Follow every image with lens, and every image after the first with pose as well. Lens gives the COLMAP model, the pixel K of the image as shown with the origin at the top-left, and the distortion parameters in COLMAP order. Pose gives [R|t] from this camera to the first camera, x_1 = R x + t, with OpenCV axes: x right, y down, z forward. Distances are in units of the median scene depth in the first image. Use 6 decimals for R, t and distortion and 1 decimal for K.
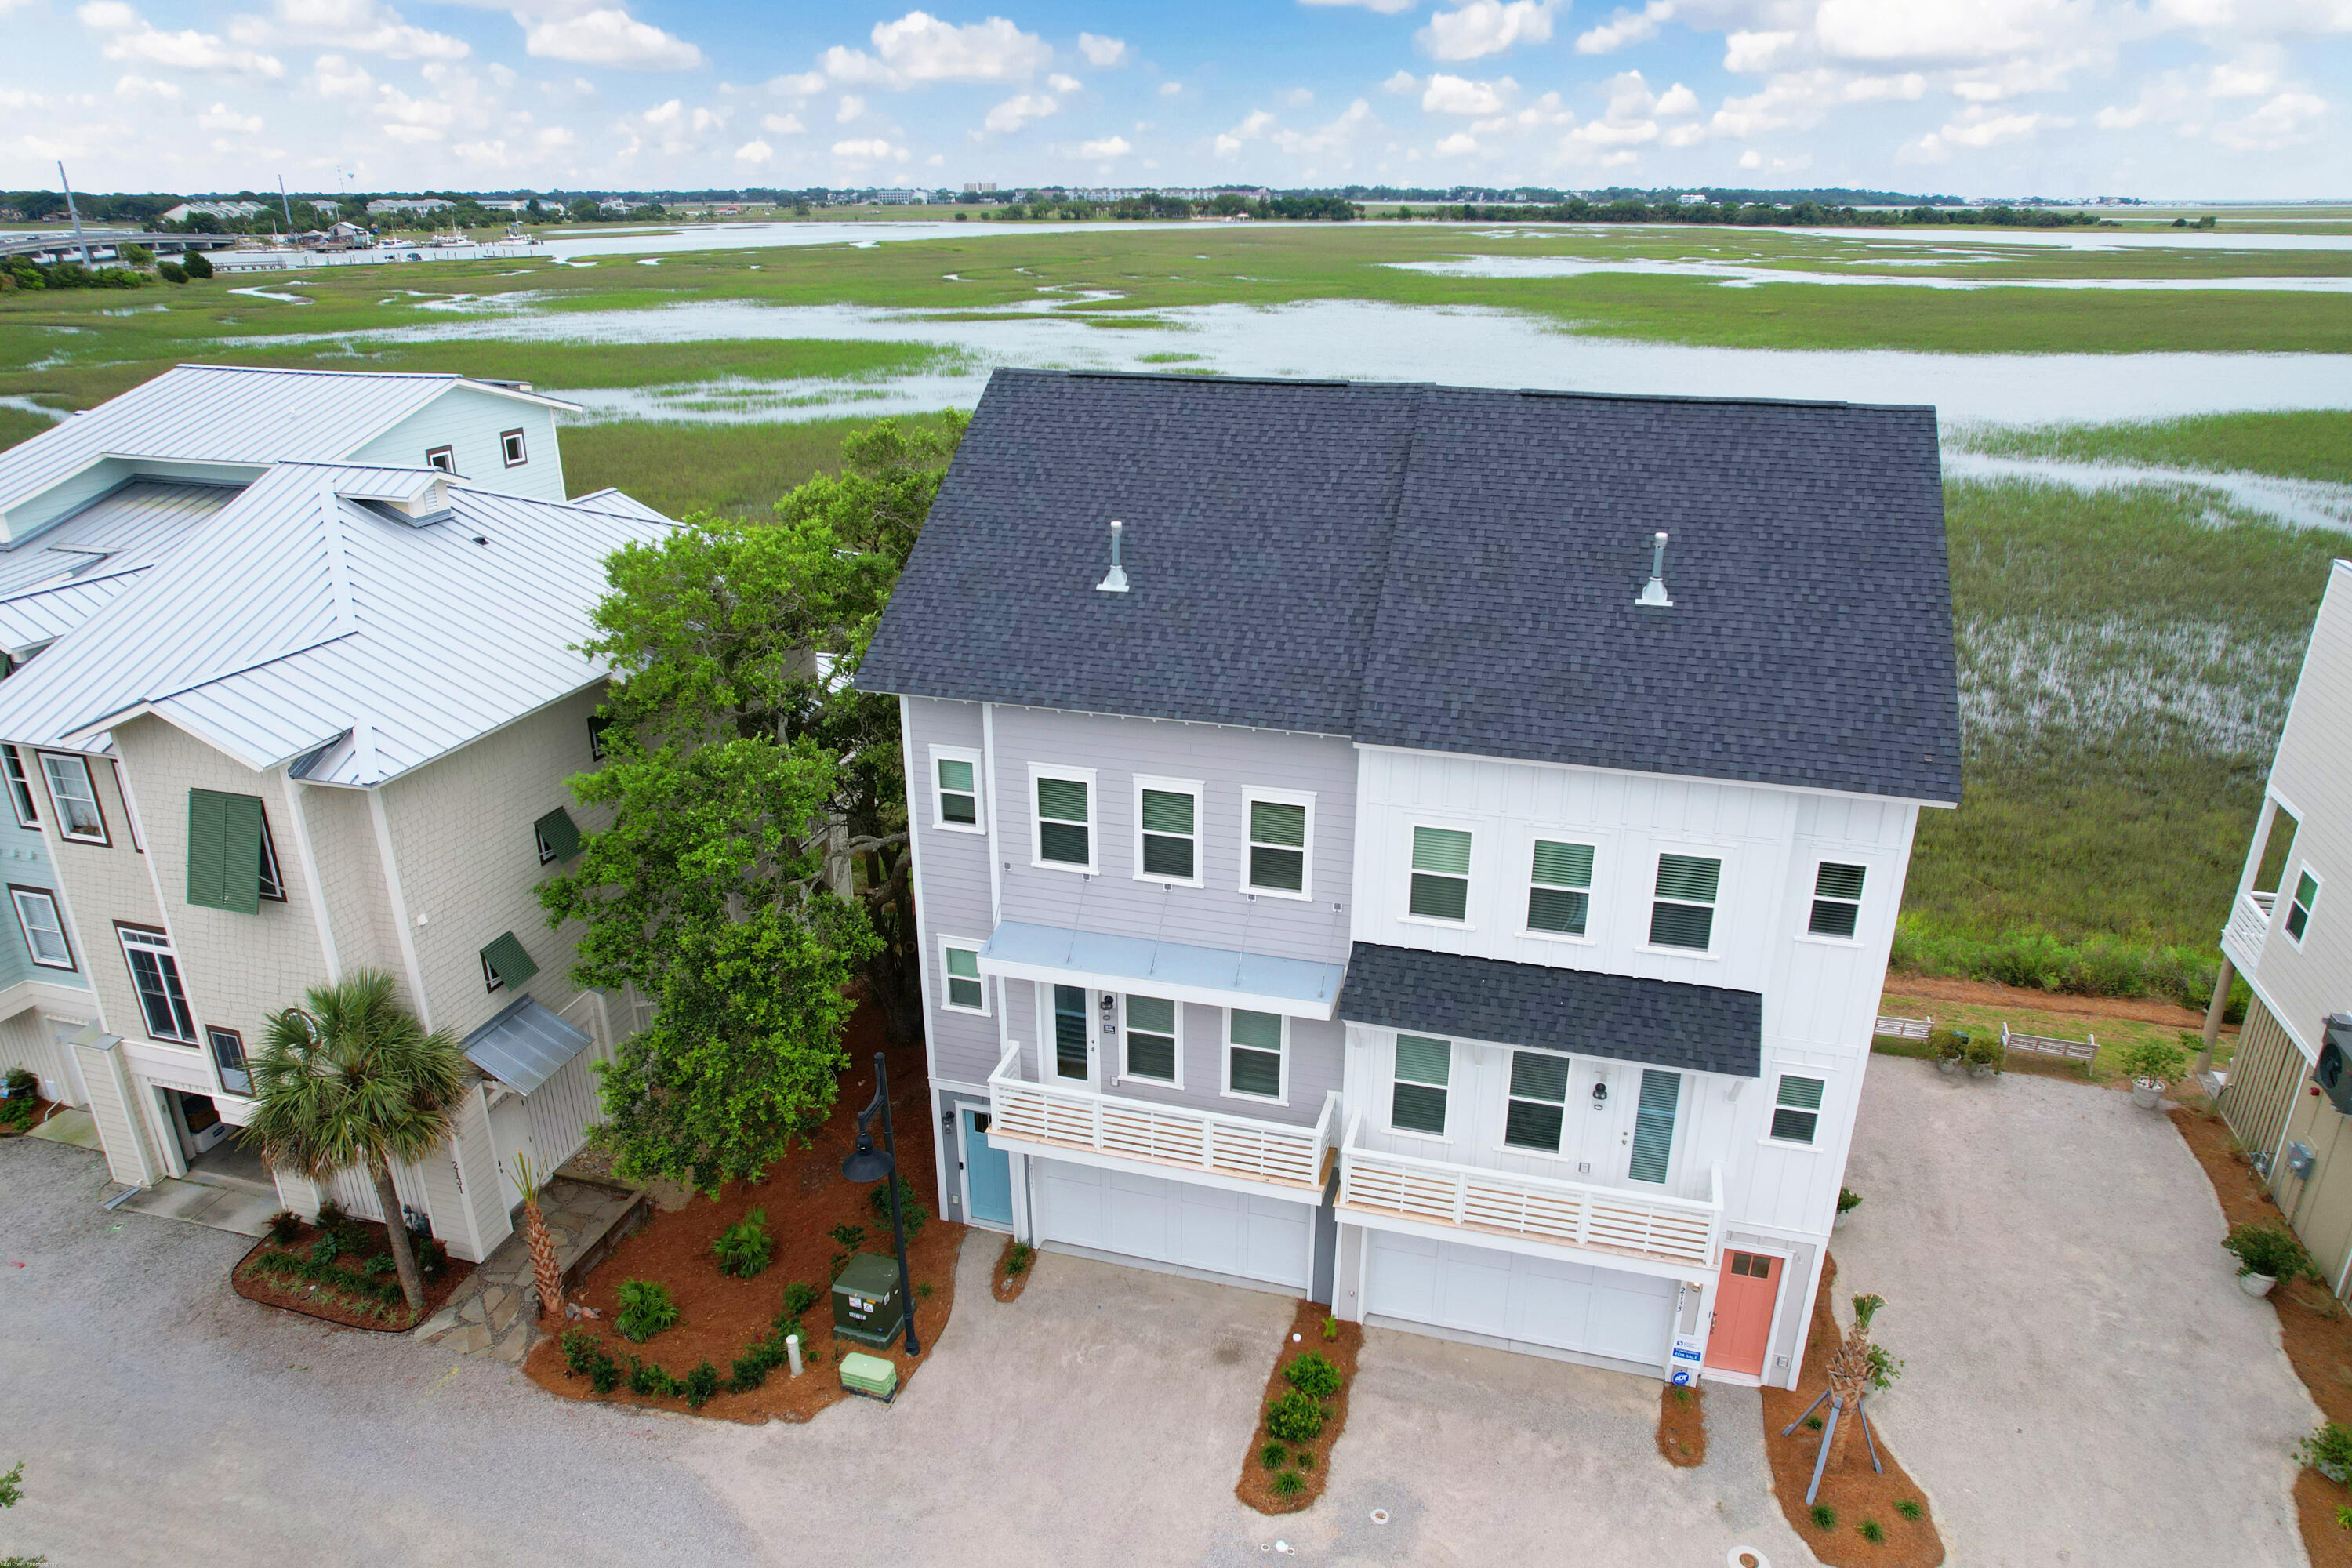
lens RADIAL K [[1516.9, 0, 1183.8], [0, 1516.9, 788.5], [0, 0, 1]] dist [-0.089897, 0.079794]
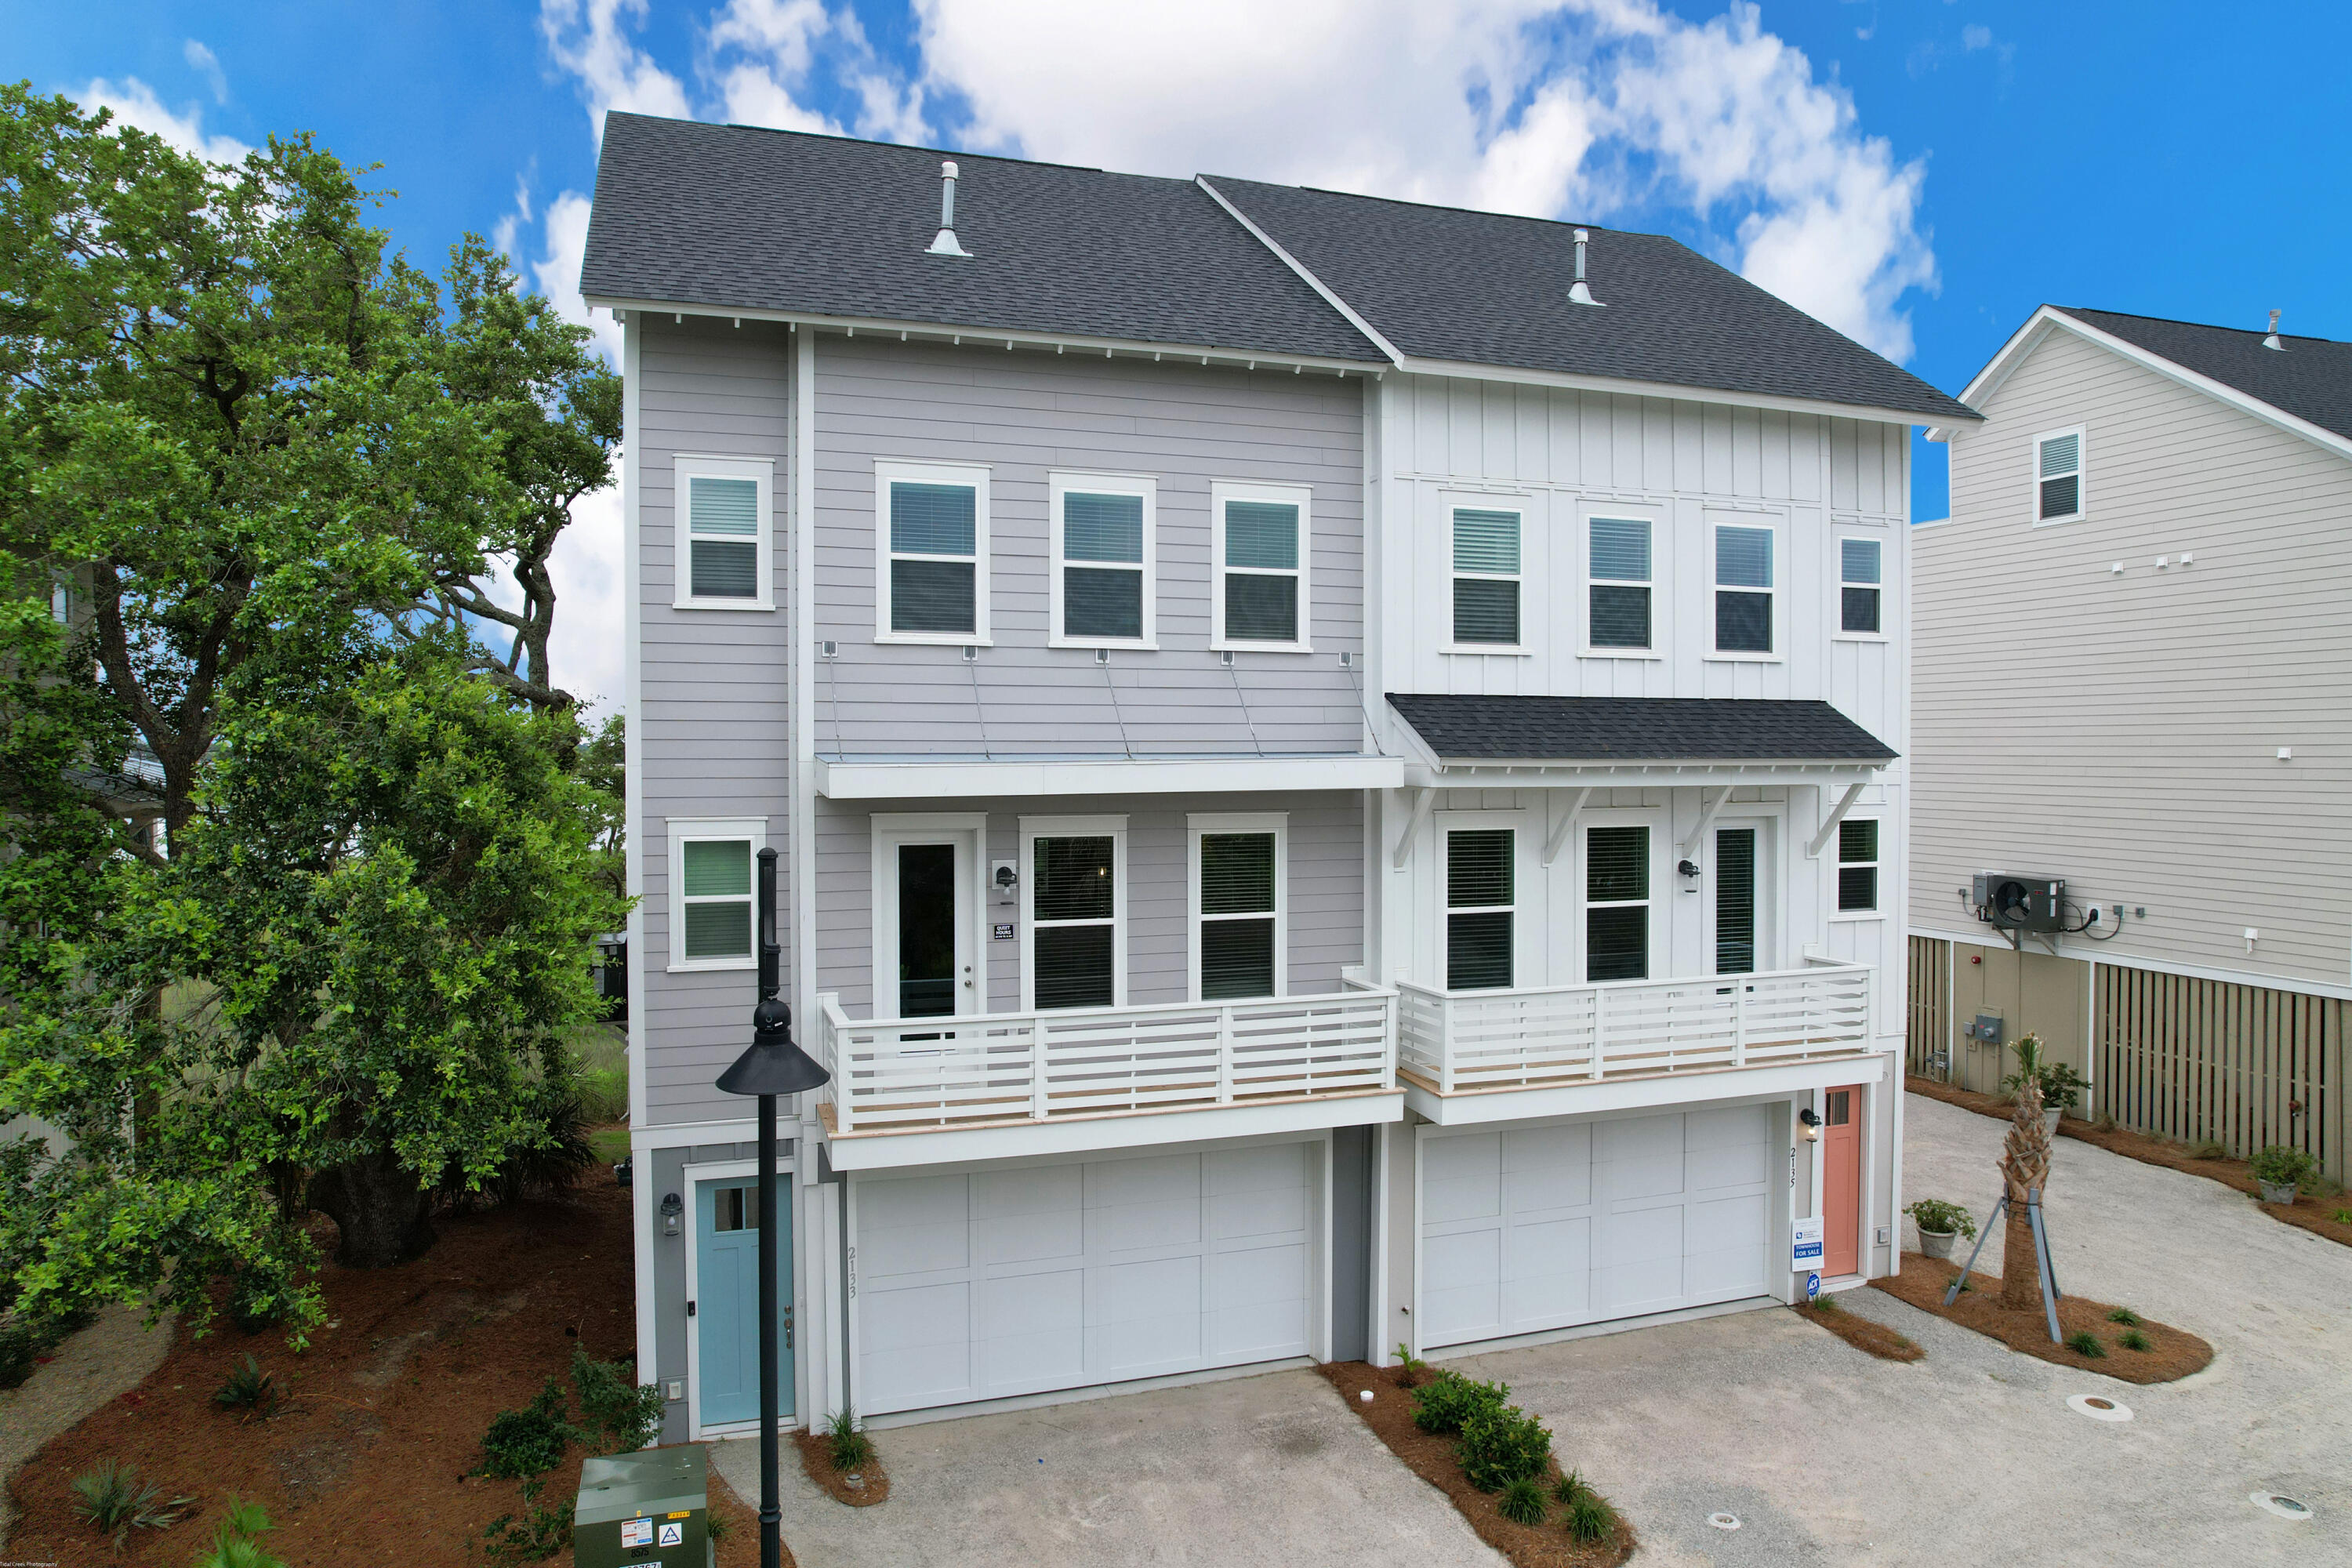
lens RADIAL K [[1516.9, 0, 1183.8], [0, 1516.9, 788.5], [0, 0, 1]] dist [-0.089897, 0.079794]
pose [[0.815004, -0.012542, 0.579319, -0.346831], [0.215994, 0.934288, -0.283641, 0.300041], [-0.537694, 0.356298, 0.764158, 0.498623]]
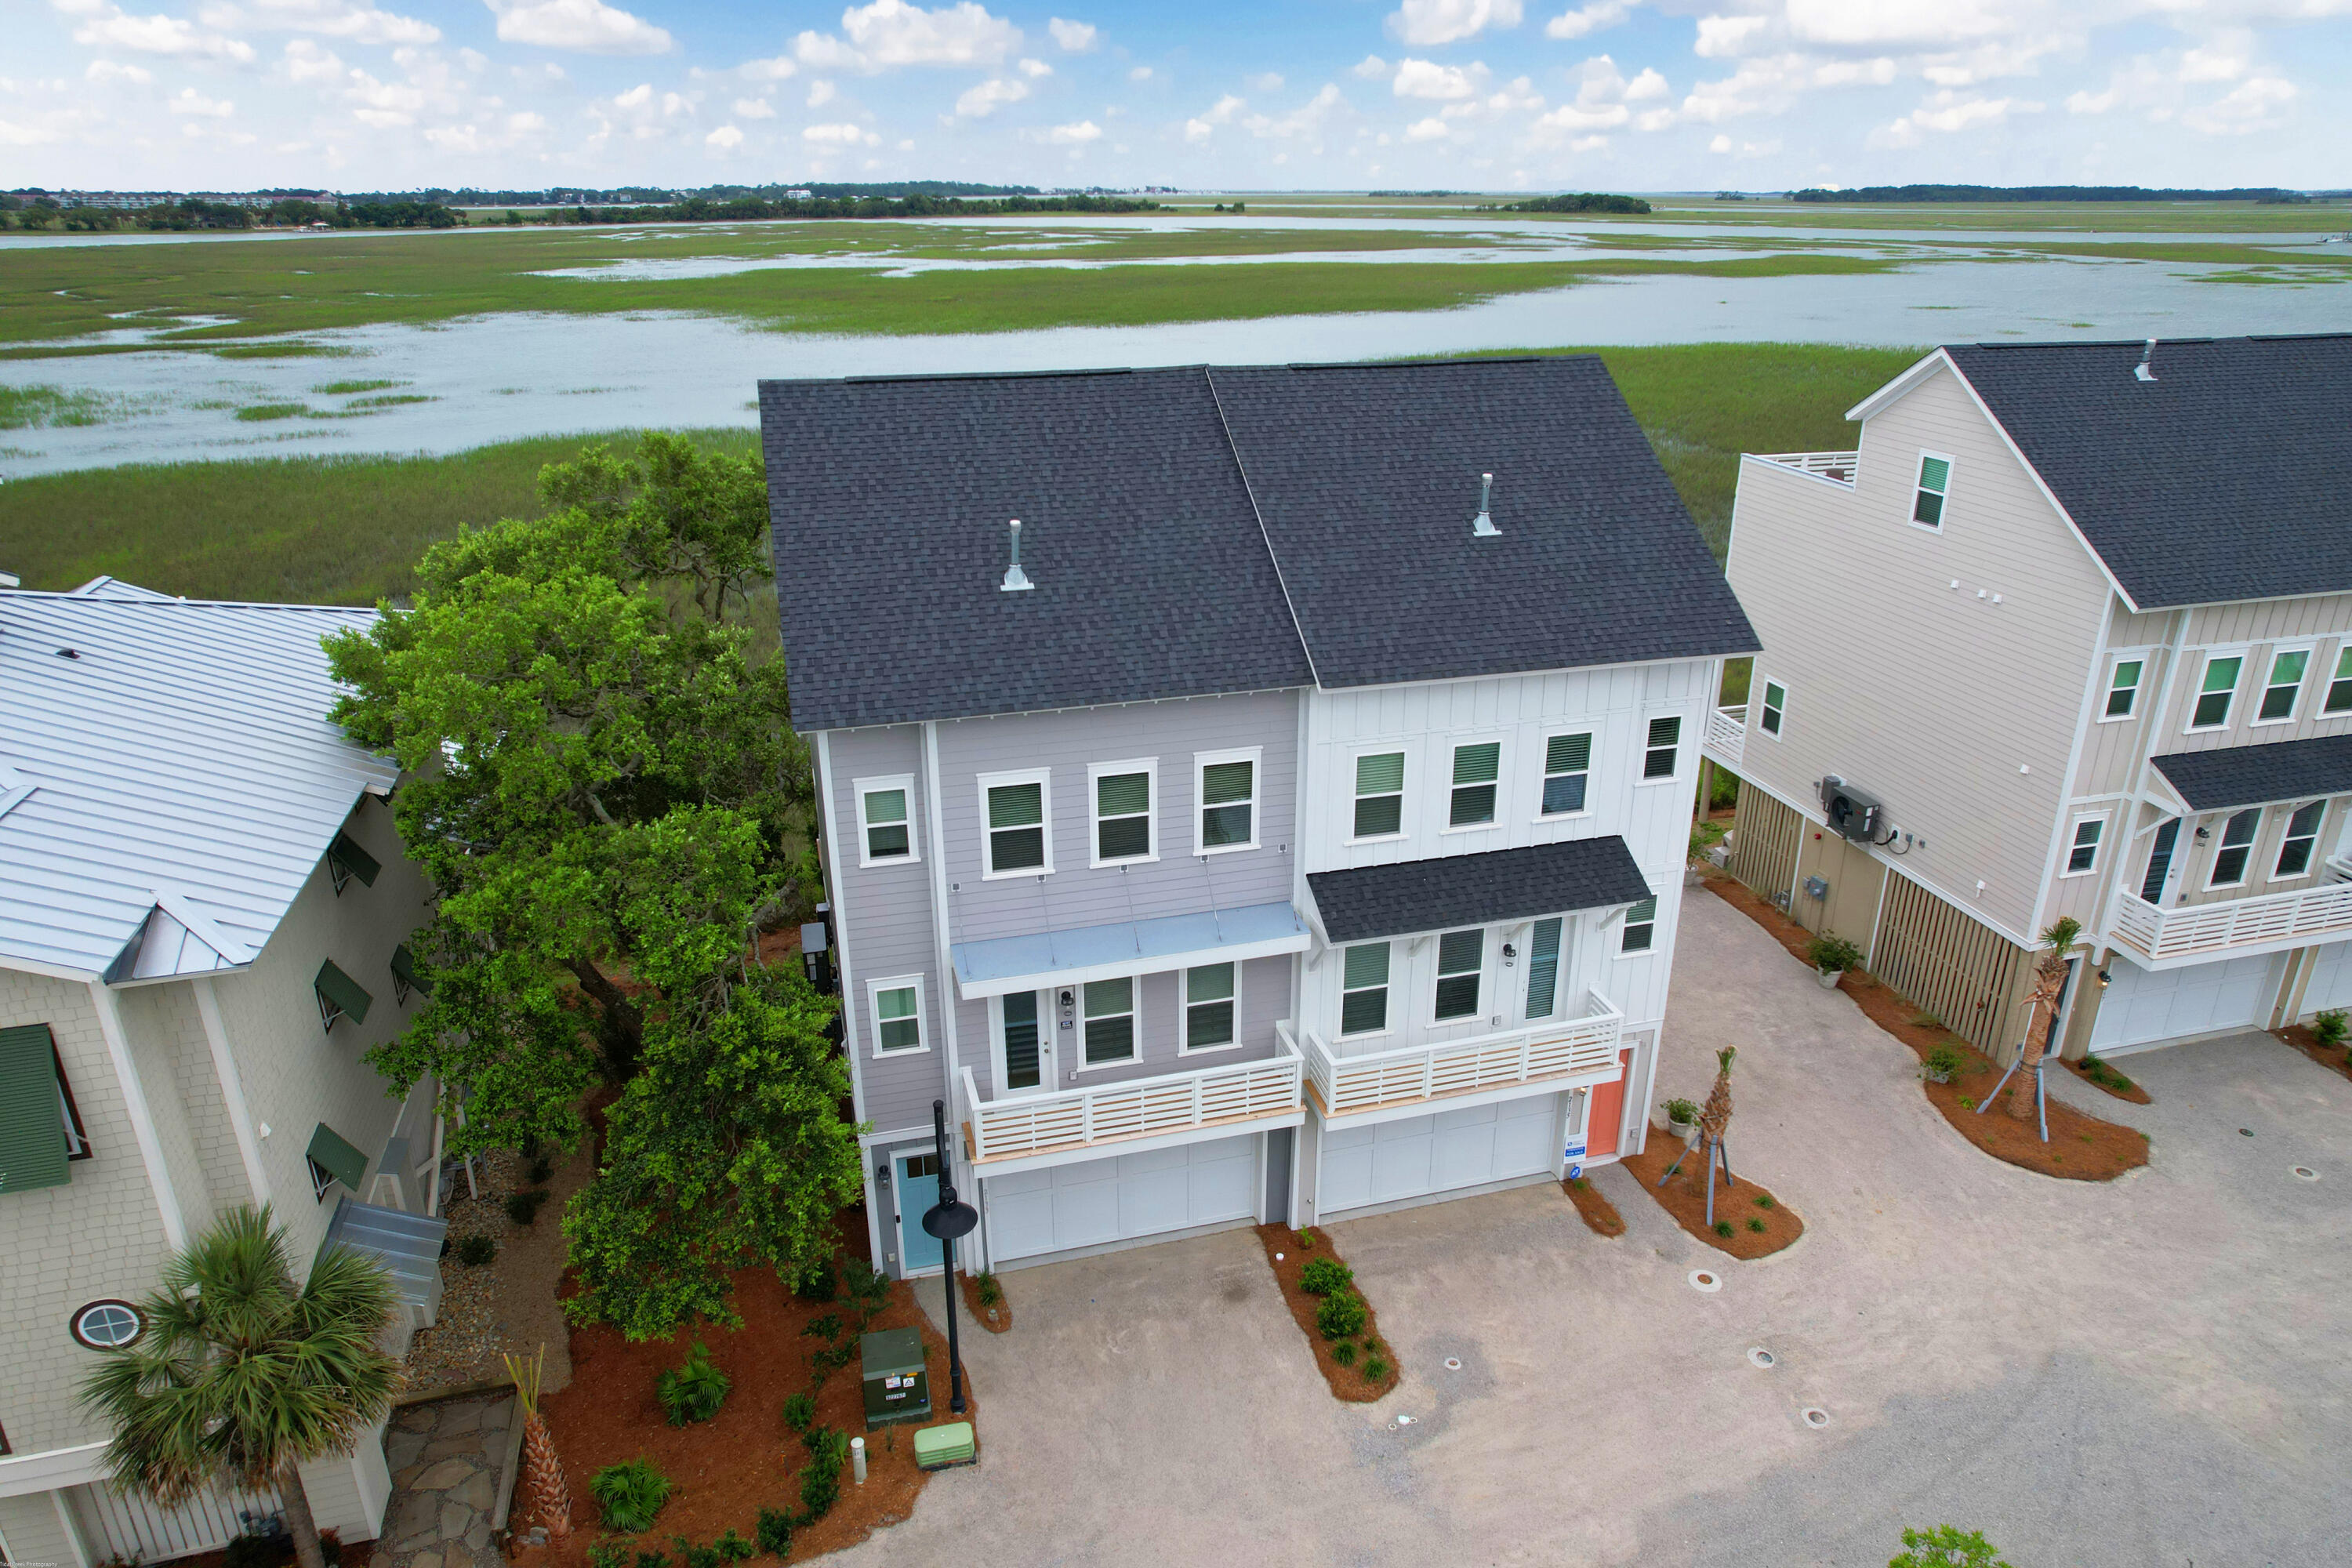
lens RADIAL K [[1516.9, 0, 1183.8], [0, 1516.9, 788.5], [0, 0, 1]] dist [-0.089897, 0.079794]
pose [[0.848176, -0.197949, 0.491338, -0.457762], [0.197172, 0.978881, 0.053998, -0.034013], [-0.491650, 0.051078, 0.869294, 0.085044]]
